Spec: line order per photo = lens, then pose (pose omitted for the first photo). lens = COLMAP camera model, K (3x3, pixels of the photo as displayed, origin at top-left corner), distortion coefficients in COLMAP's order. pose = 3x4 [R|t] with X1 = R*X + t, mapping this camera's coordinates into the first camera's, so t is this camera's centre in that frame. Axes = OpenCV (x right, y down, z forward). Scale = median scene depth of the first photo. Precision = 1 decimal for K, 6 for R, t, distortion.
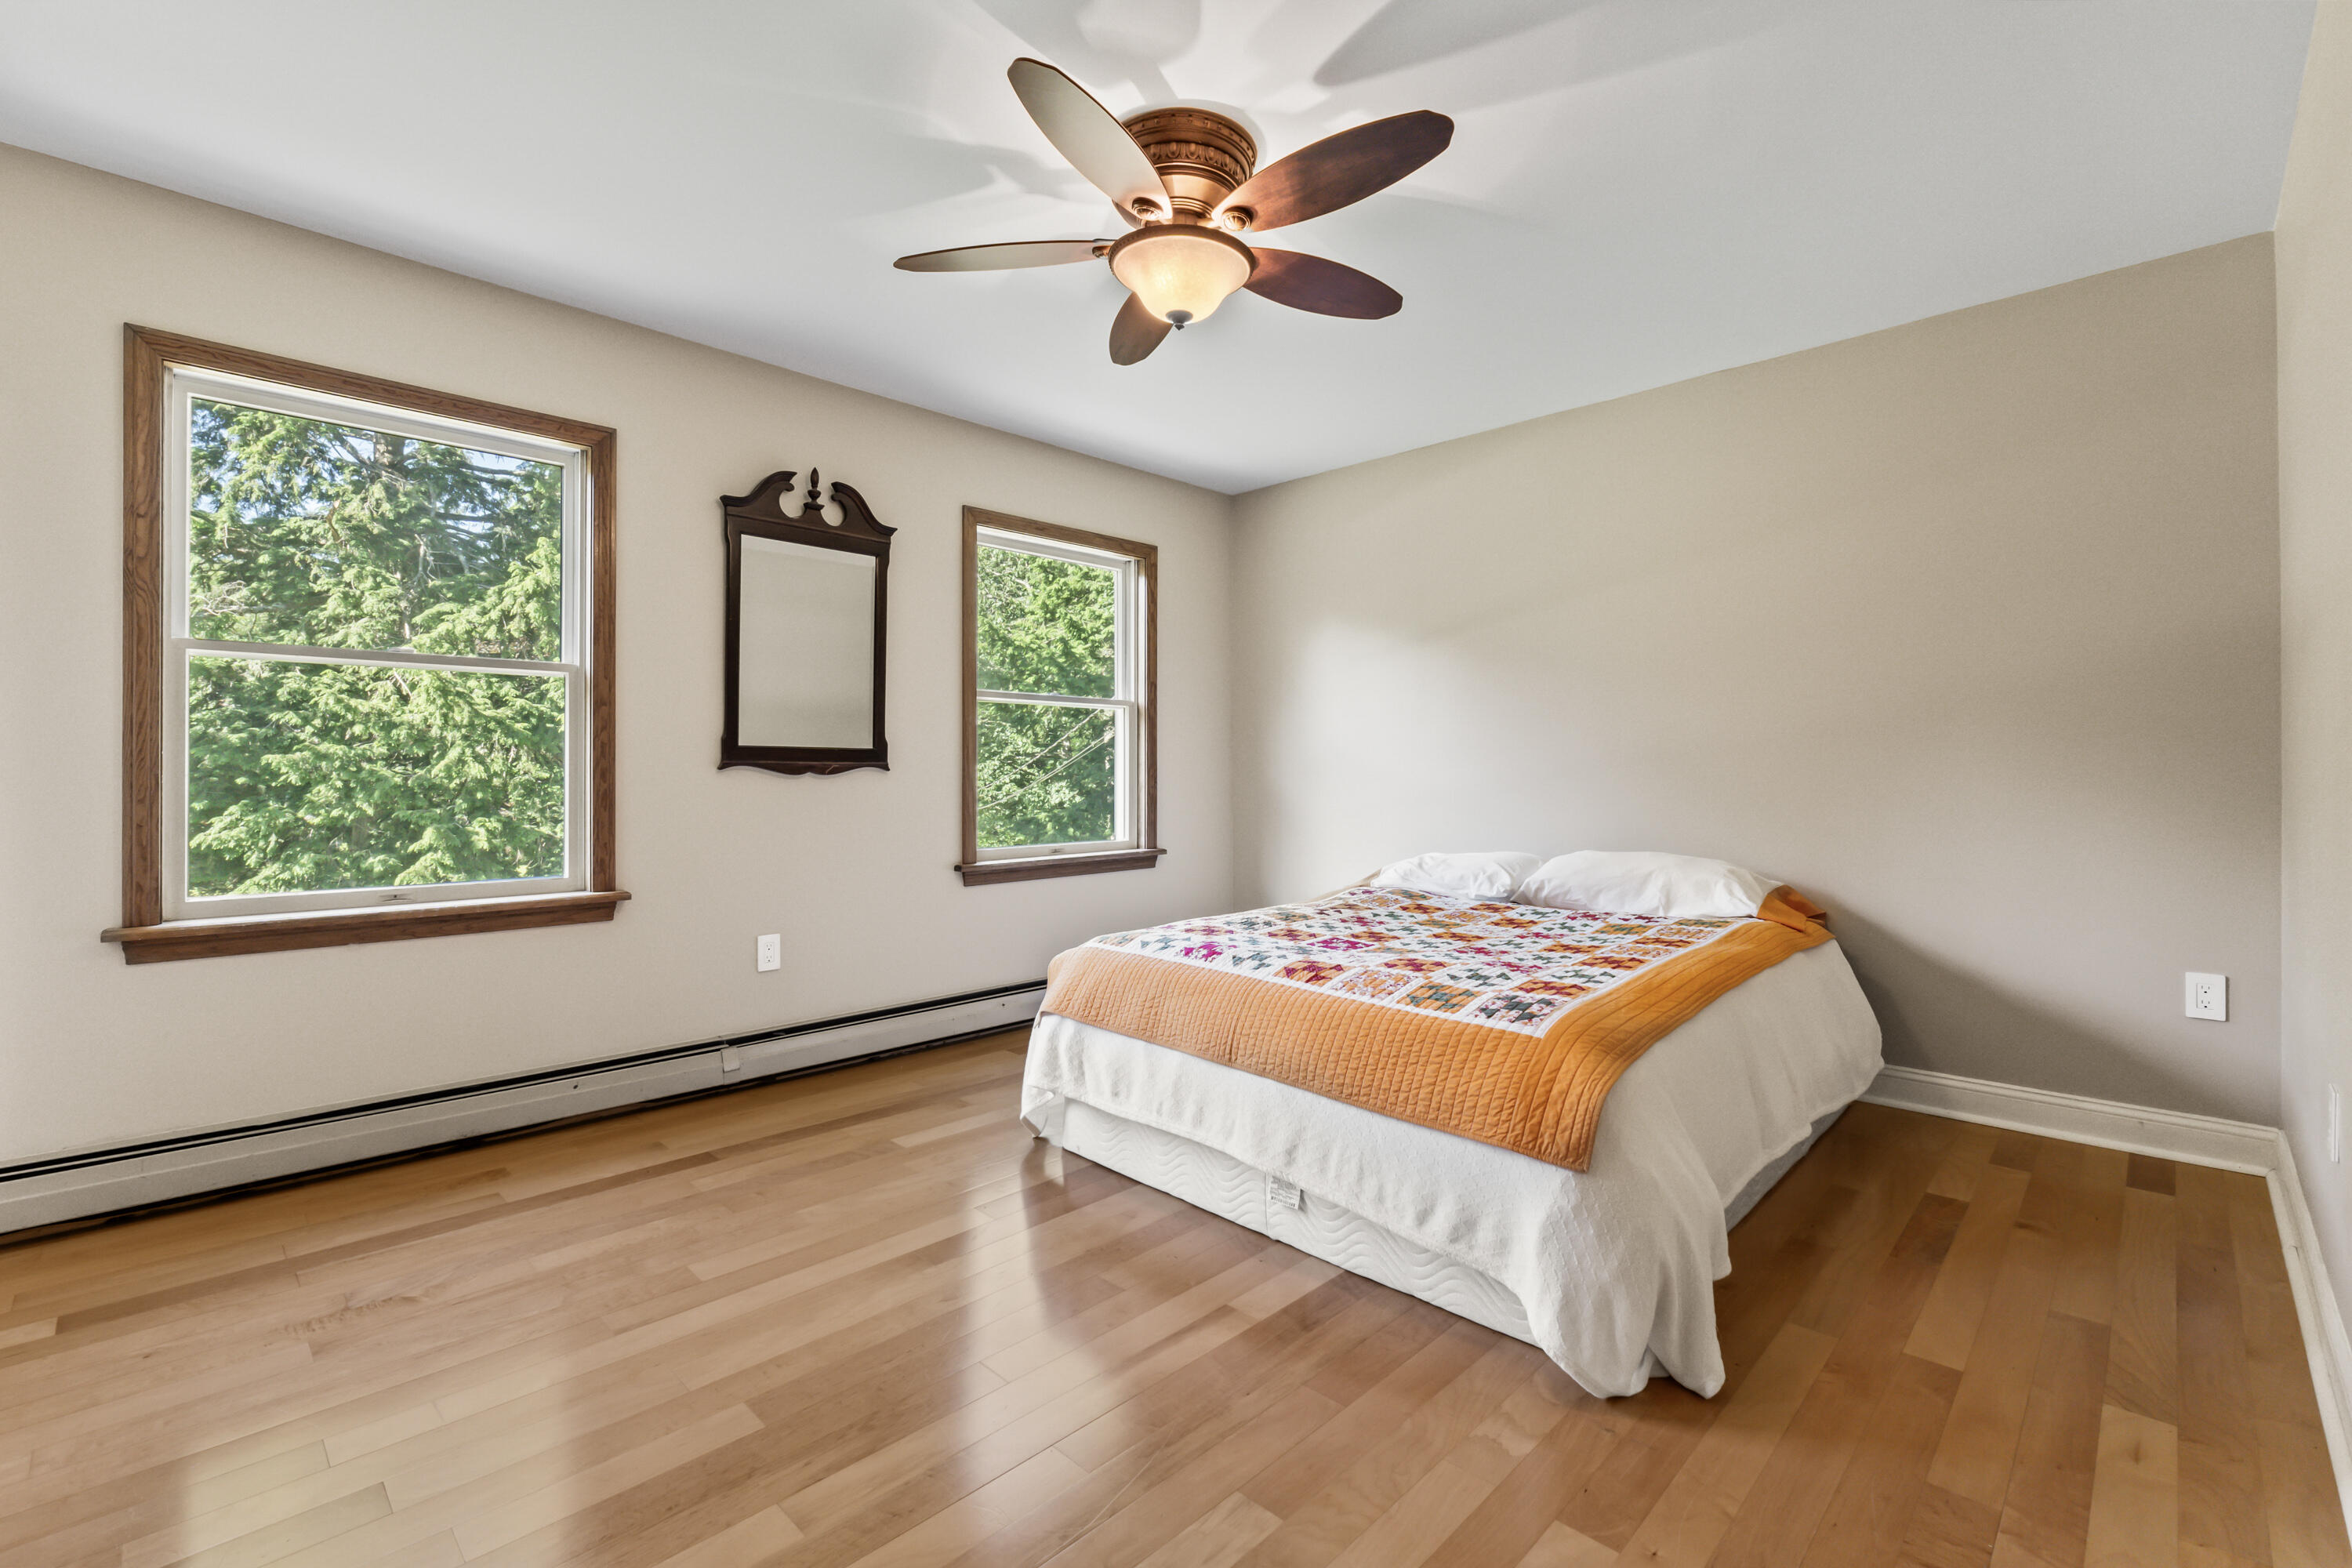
lens RADIAL K [[998.5, 0, 1174.6], [0, 998.5, 784.4], [0, 0, 1]] dist [-0.010015, -0.000359]
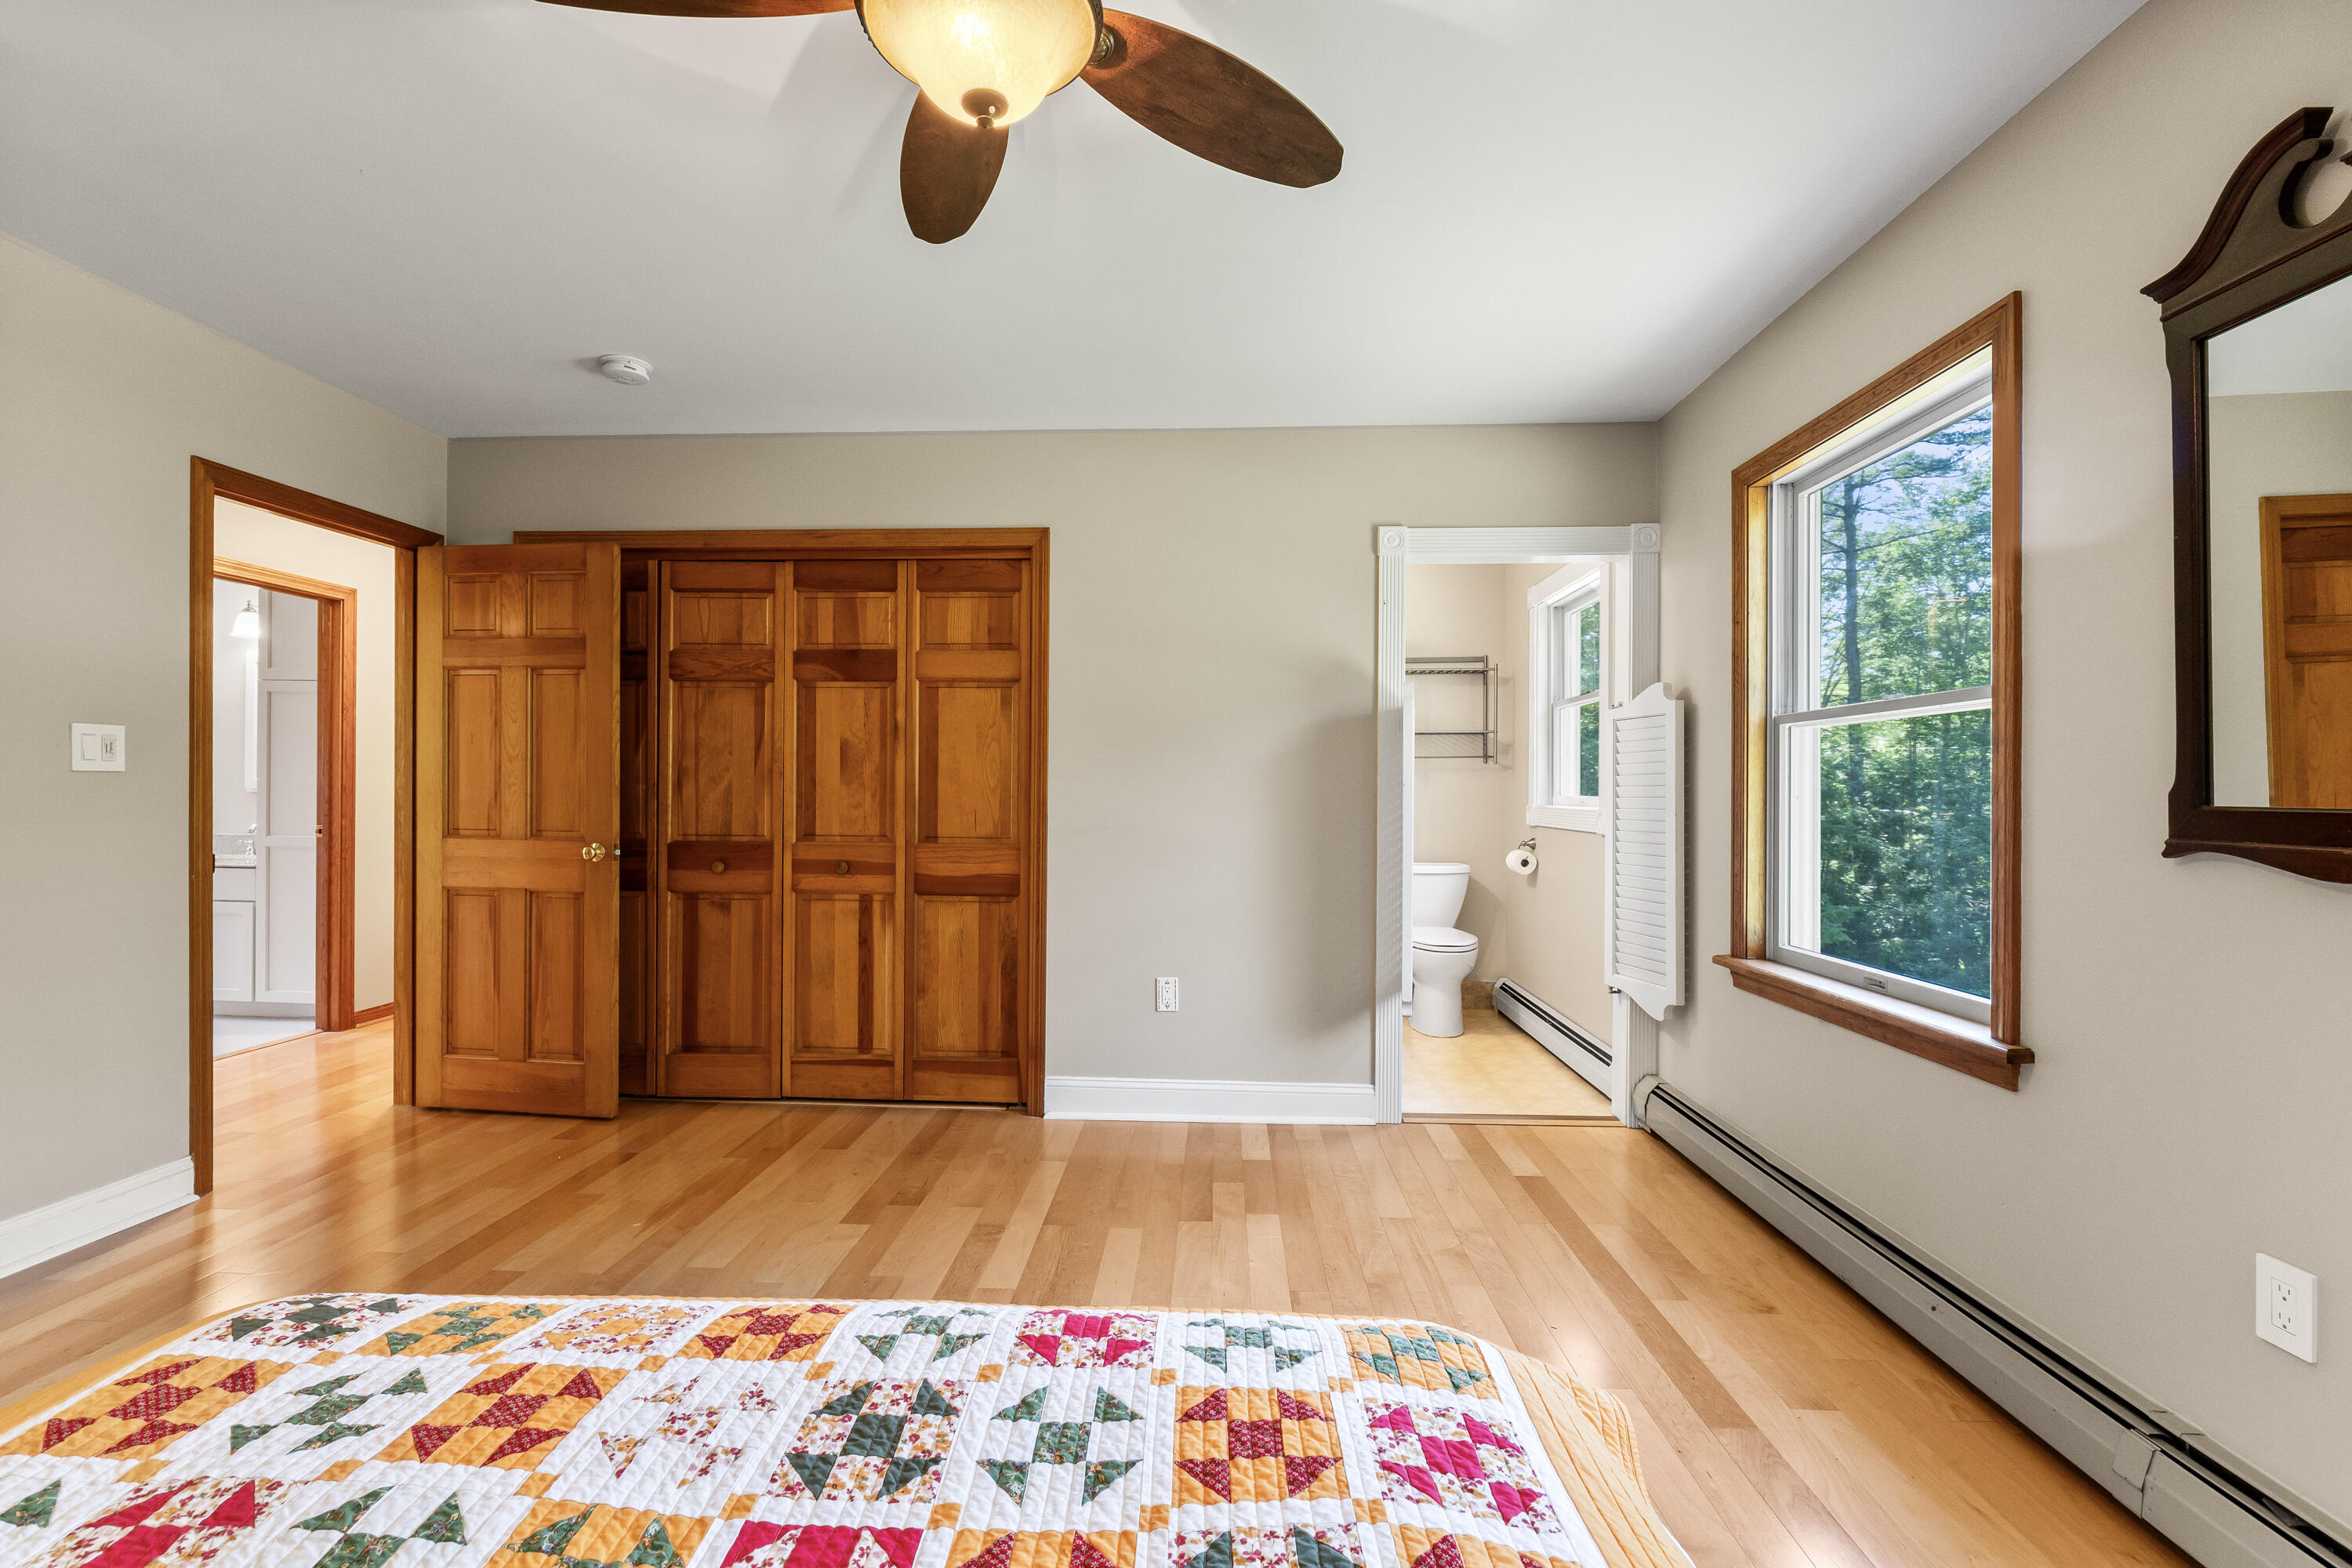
lens RADIAL K [[998.5, 0, 1169.9], [0, 998.5, 786.0], [0, 0, 1]] dist [-0.010015, -0.000359]
pose [[-0.748438, 0.001608, -0.663203, 0.215345], [0.003633, 0.999992, -0.001676, -0.049849], [0.663195, -0.003663, -0.748437, 1.036030]]
